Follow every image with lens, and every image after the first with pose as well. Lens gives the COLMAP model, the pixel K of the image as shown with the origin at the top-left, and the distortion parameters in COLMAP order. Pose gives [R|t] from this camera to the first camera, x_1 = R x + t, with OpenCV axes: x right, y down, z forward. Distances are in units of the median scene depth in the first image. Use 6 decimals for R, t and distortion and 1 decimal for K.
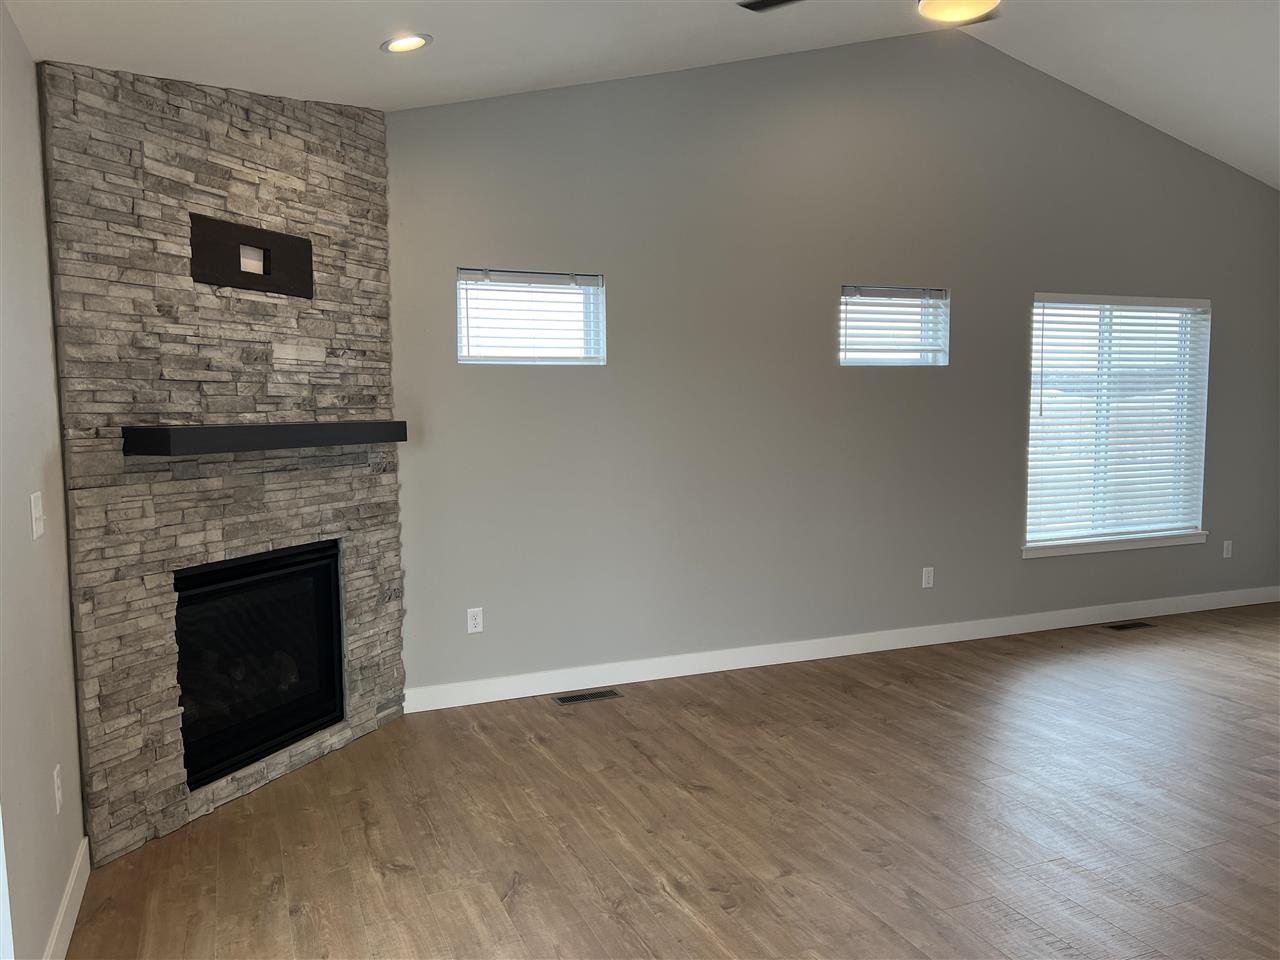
lens RADIAL K [[960.0, 0, 645.0], [0, 960.0, 478.9], [0, 0, 1]] dist [0.062902, -0.069414]
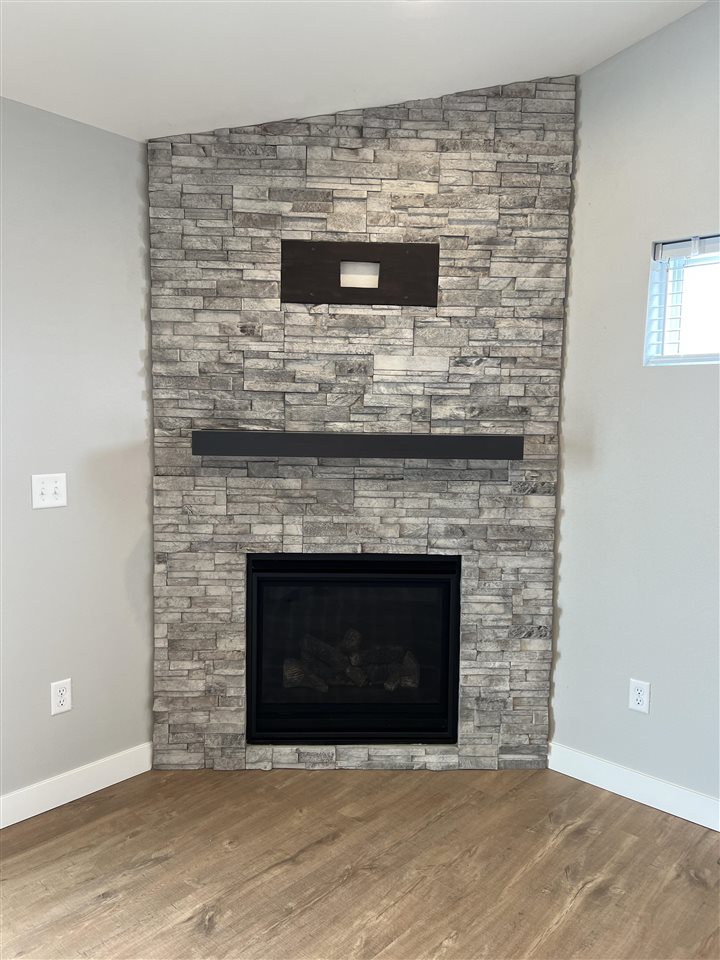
lens RADIAL K [[720.0, 0, 362.0], [0, 720.0, 480.7], [0, 0, 1]] dist [0.062902, -0.069414]
pose [[0.407844, 0.096824, -0.907903, 0.333401], [-0.091665, 0.993680, 0.064795, -0.058493], [0.908439, 0.056797, 0.414141, 0.715131]]
